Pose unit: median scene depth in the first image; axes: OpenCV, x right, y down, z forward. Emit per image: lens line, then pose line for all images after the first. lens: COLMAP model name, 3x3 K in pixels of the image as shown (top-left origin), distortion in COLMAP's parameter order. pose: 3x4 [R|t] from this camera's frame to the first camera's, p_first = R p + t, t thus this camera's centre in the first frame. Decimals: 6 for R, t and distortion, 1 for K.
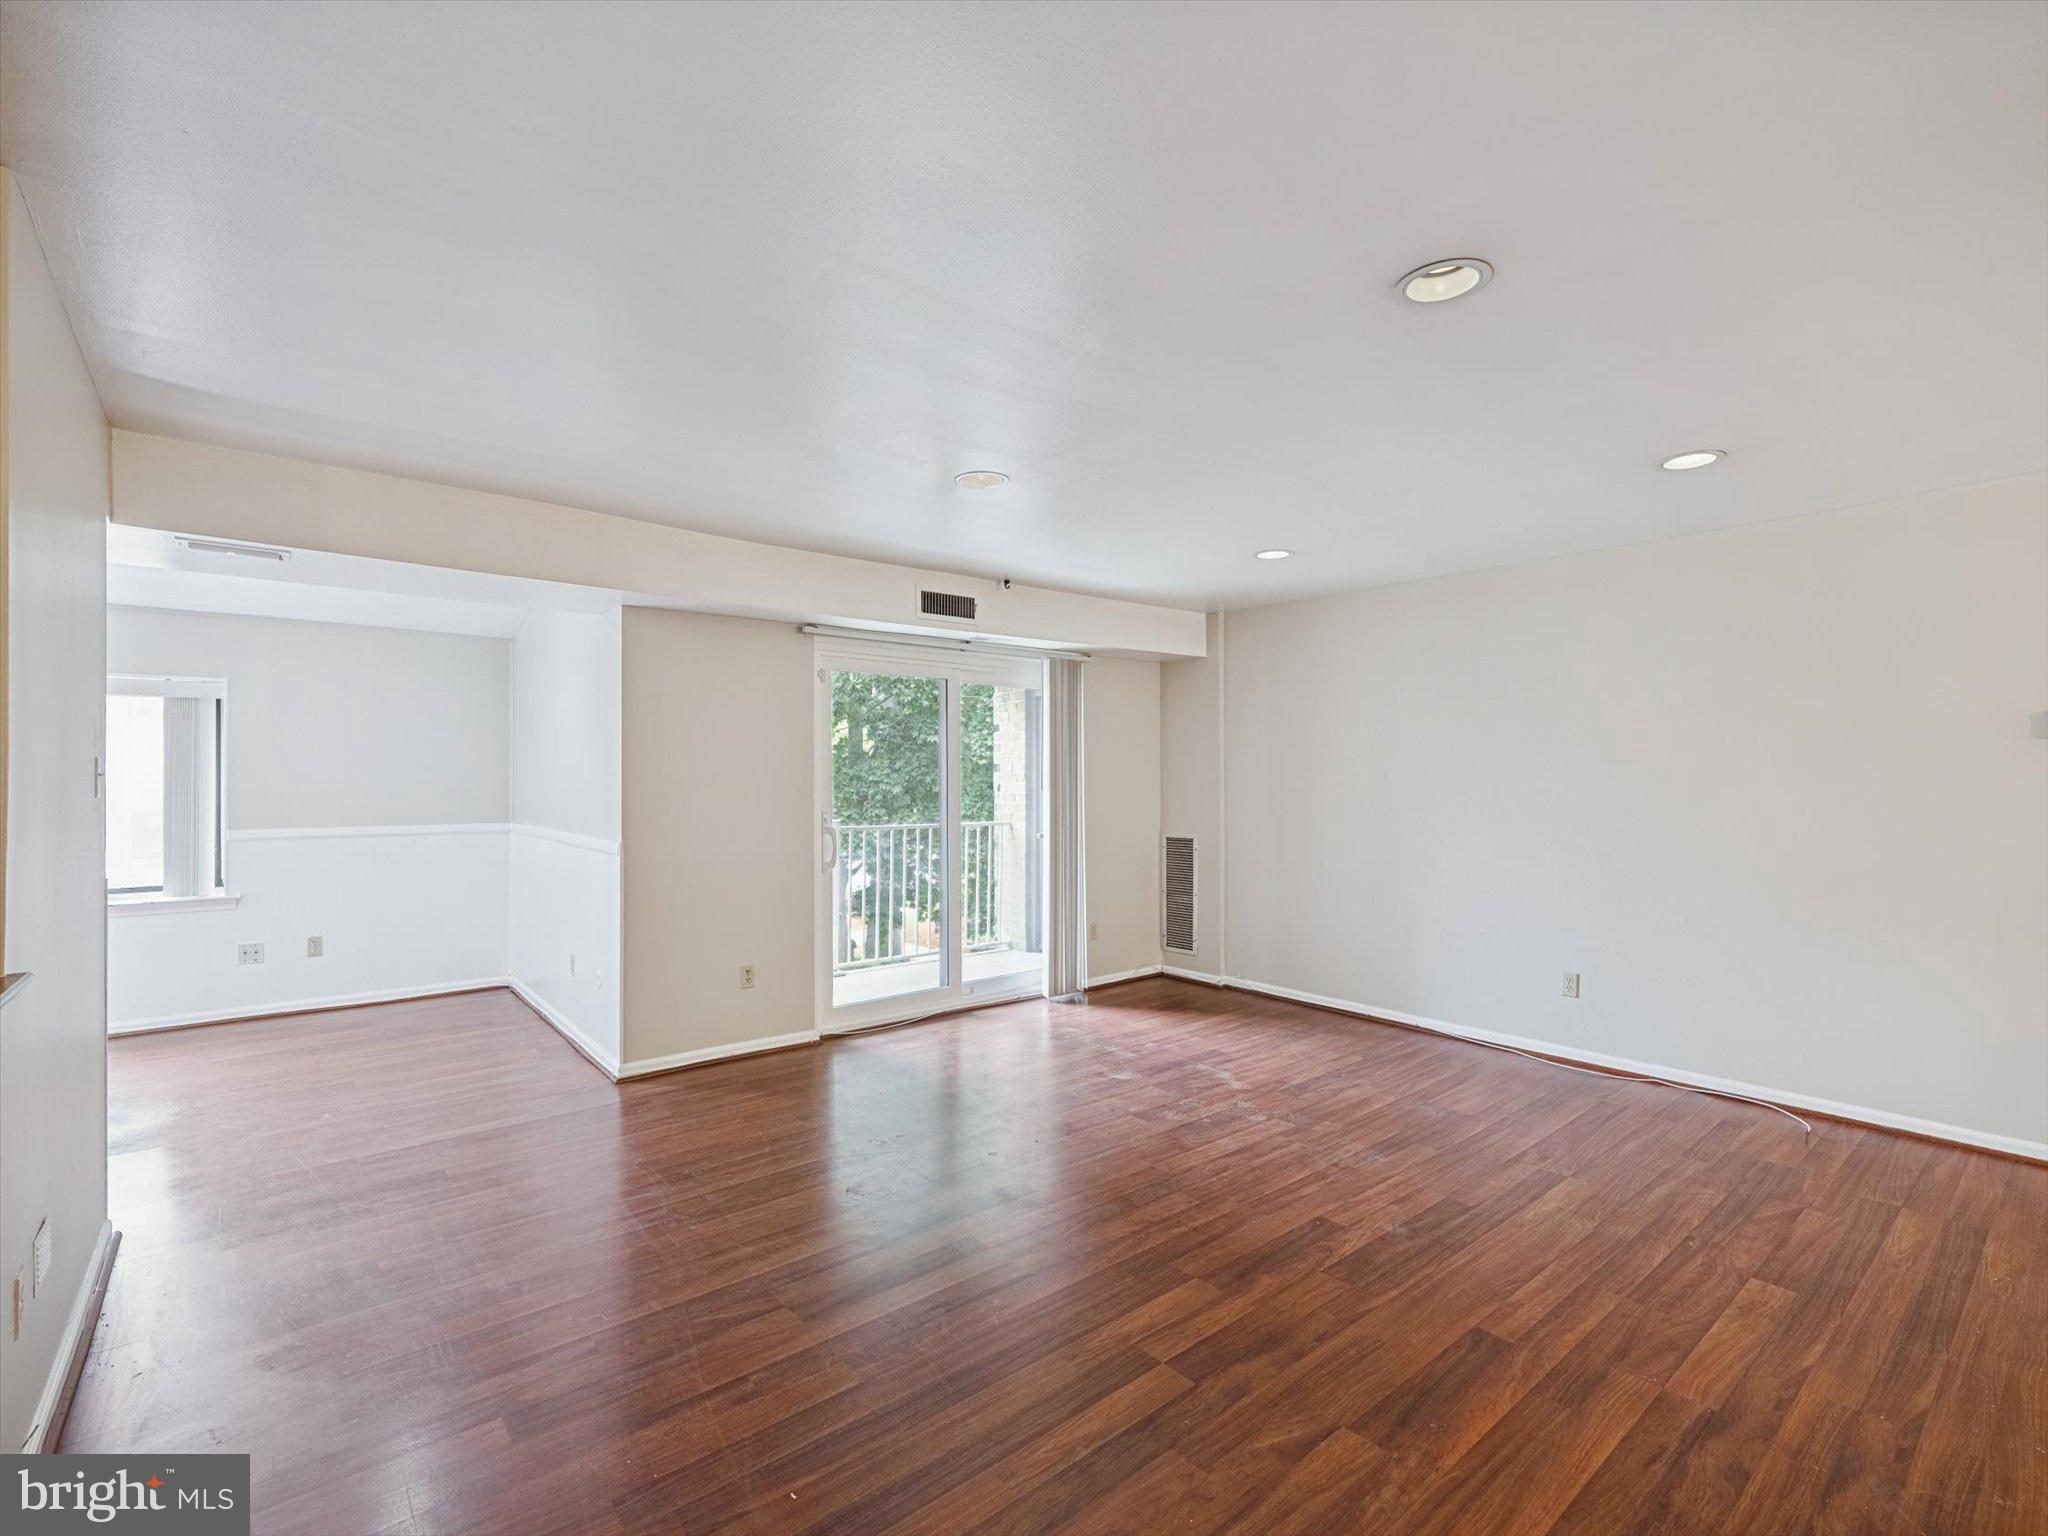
lens RADIAL K [[919.8, 0, 1024.0], [0, 919.8, 768.0], [0, 0, 1]] dist [0.000598, 0.000132]
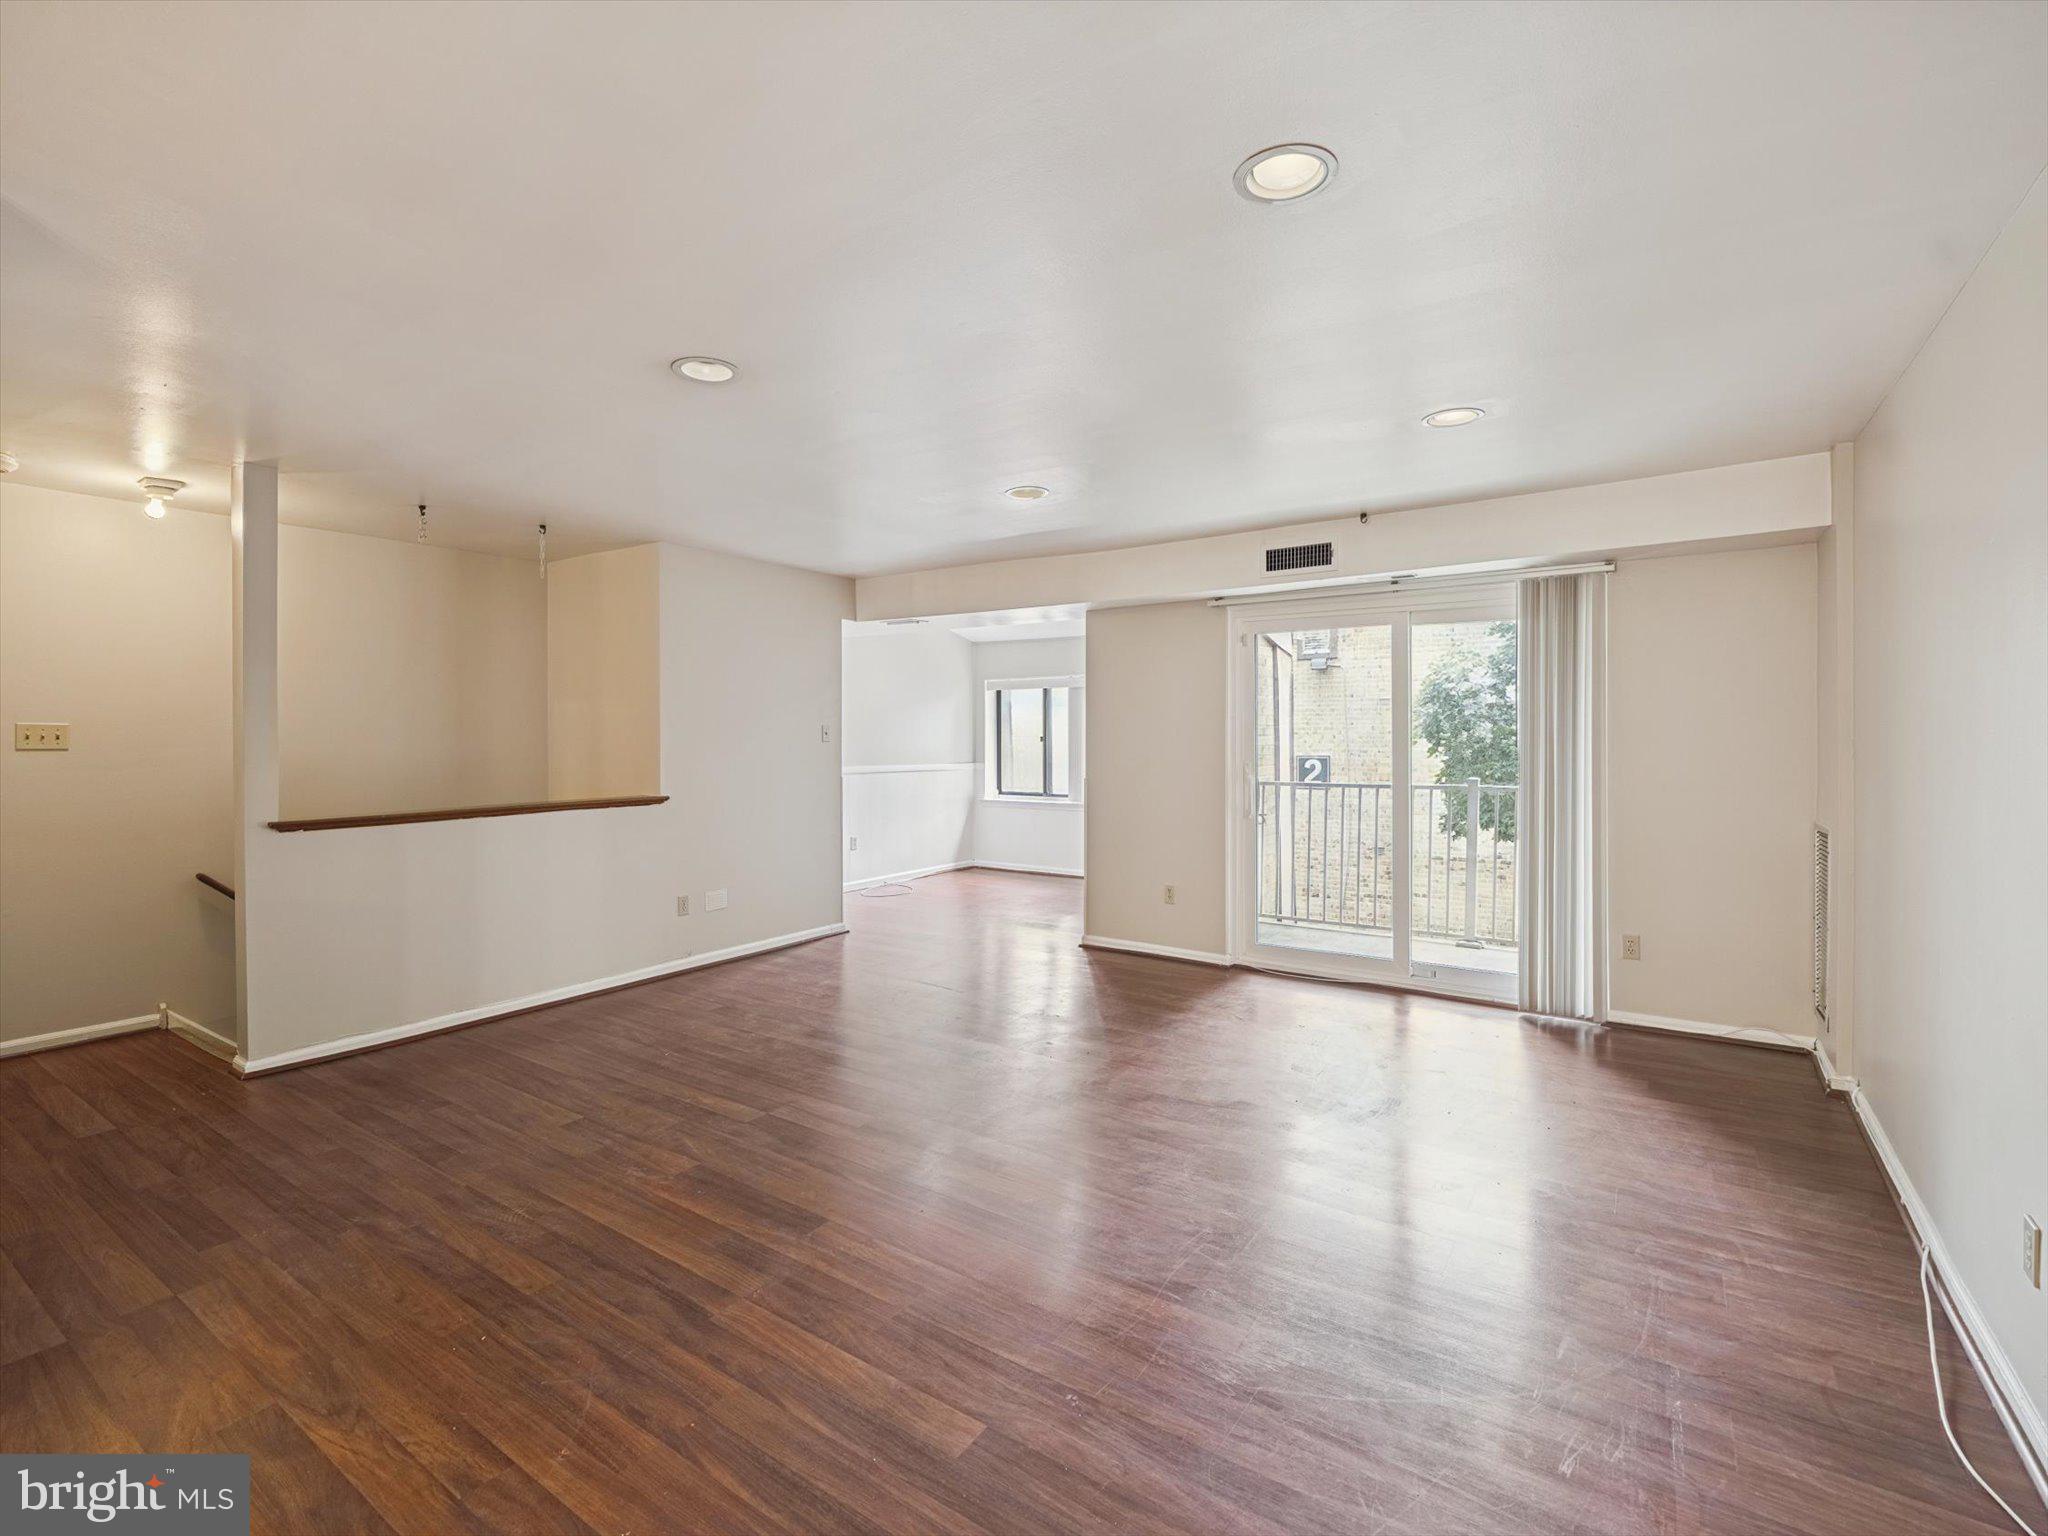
lens RADIAL K [[925.5, 0, 1019.9], [0, 925.5, 729.8], [0, 0, 1]] dist [-0.000020, -0.000069]
pose [[0.284807, -0.004239, -0.958575, 0.804916], [0.012508, 0.999922, -0.000705, 0.004631], [0.958503, -0.011789, 0.284838, 0.443588]]
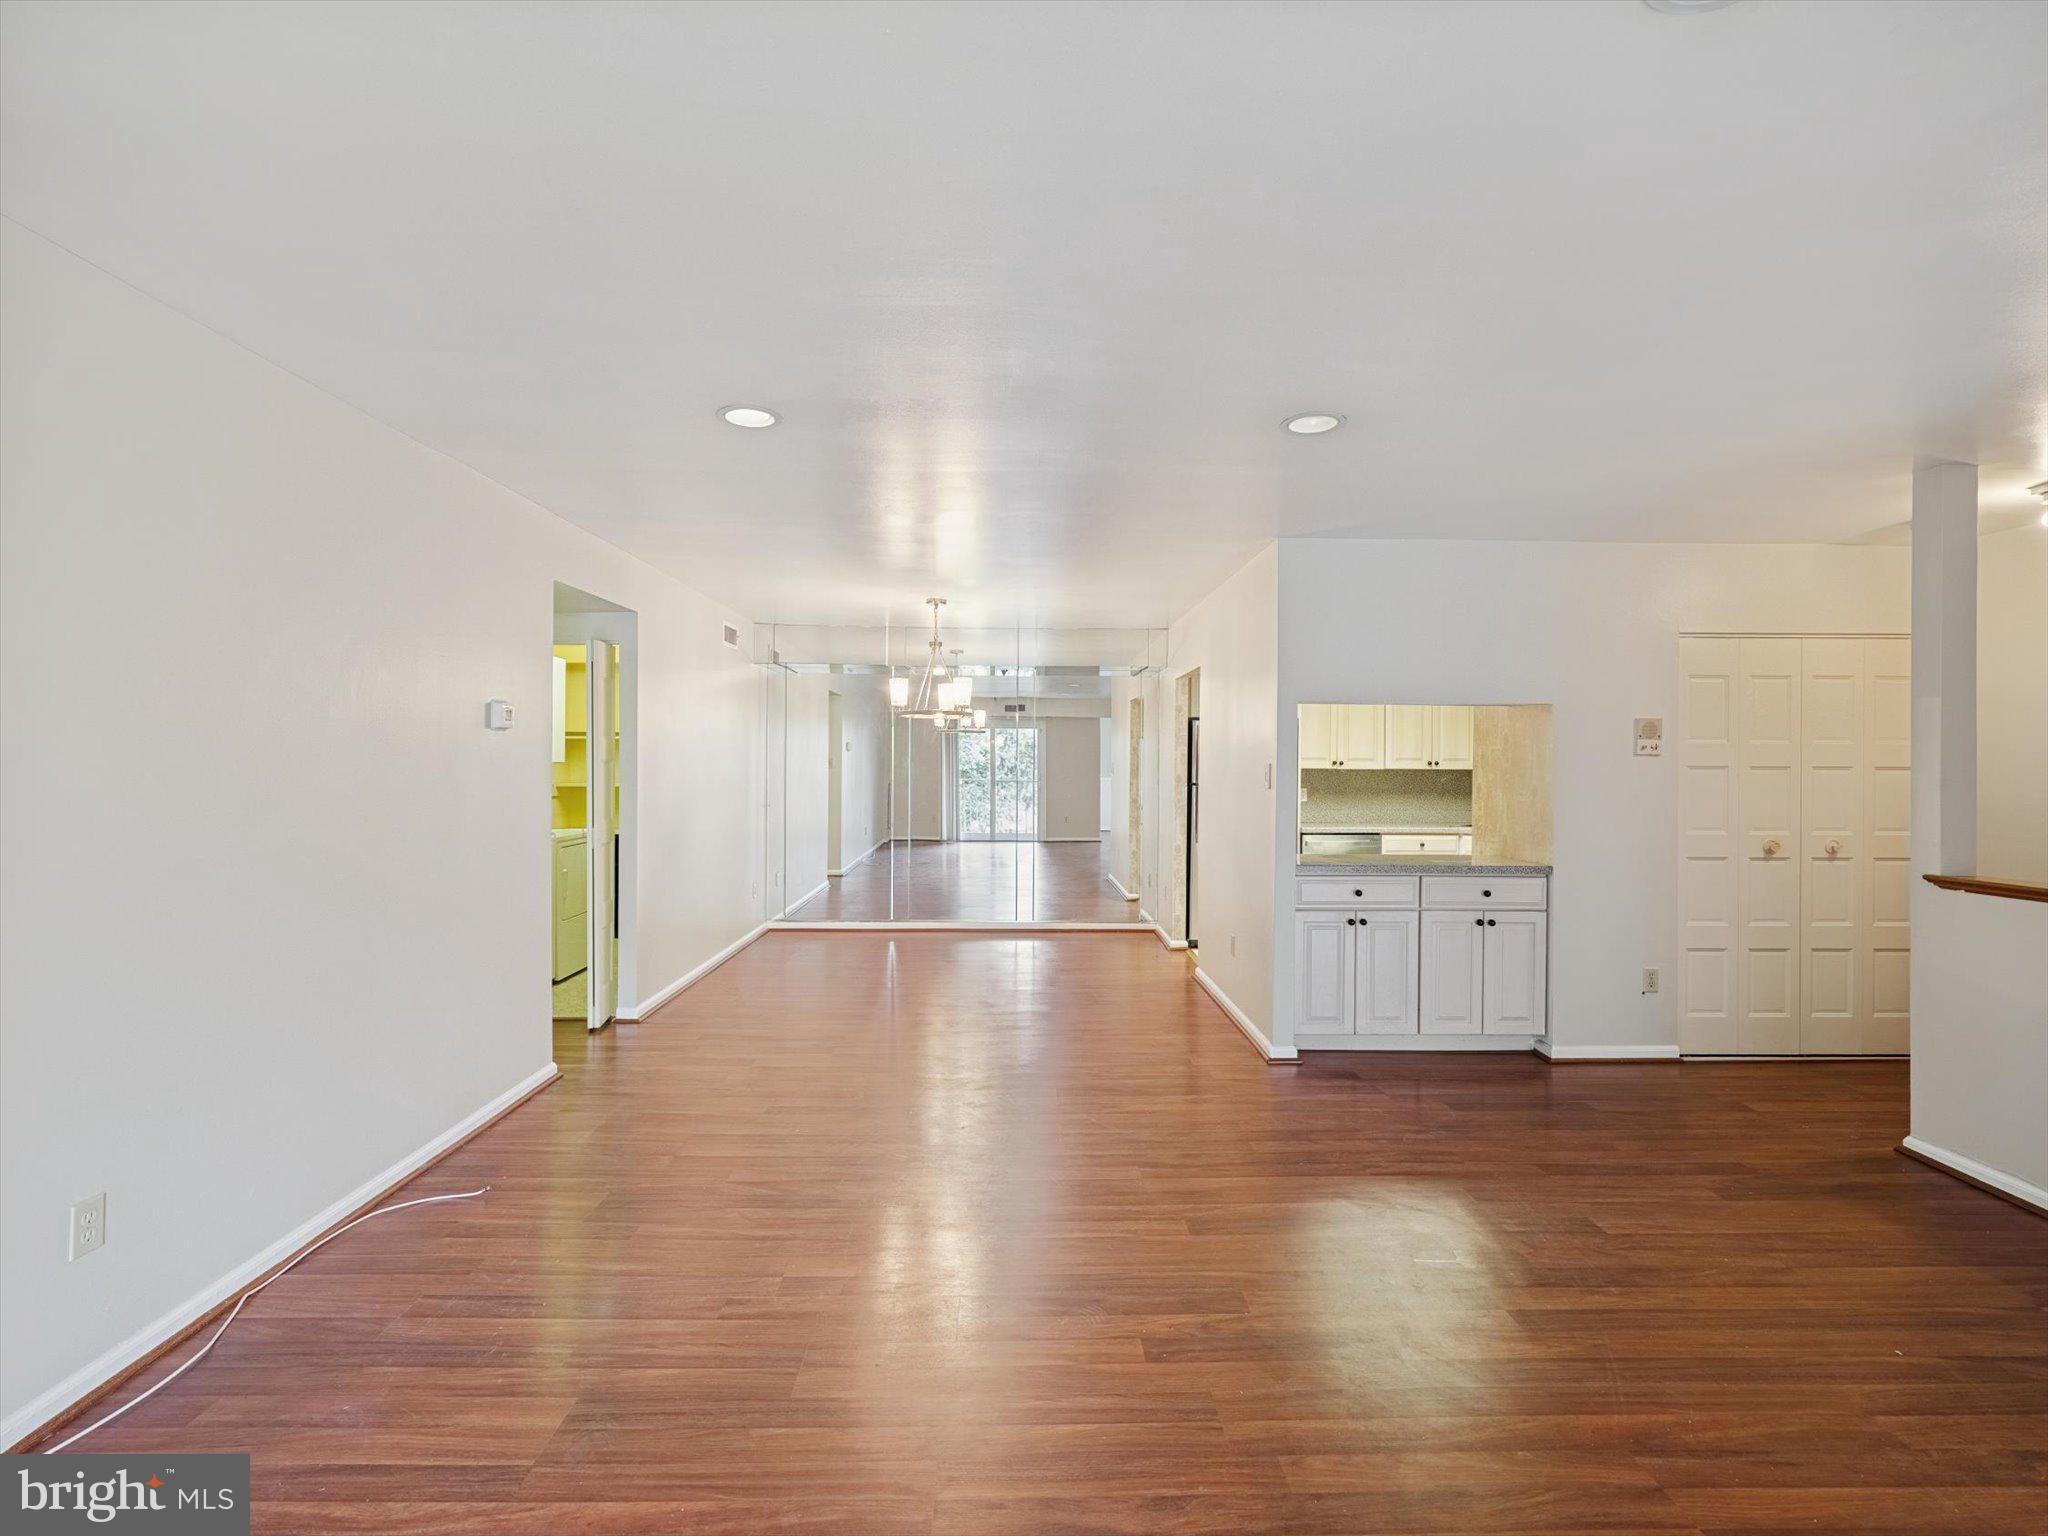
lens RADIAL K [[919.8, 0, 1024.0], [0, 919.8, 768.0], [0, 0, 1]] dist [0.000598, 0.000132]
pose [[-0.782396, 0.002216, 0.622778, -0.039239], [-0.008622, 0.999859, -0.014390, 0.012316], [-0.622722, -0.016628, -0.782266, 1.011248]]
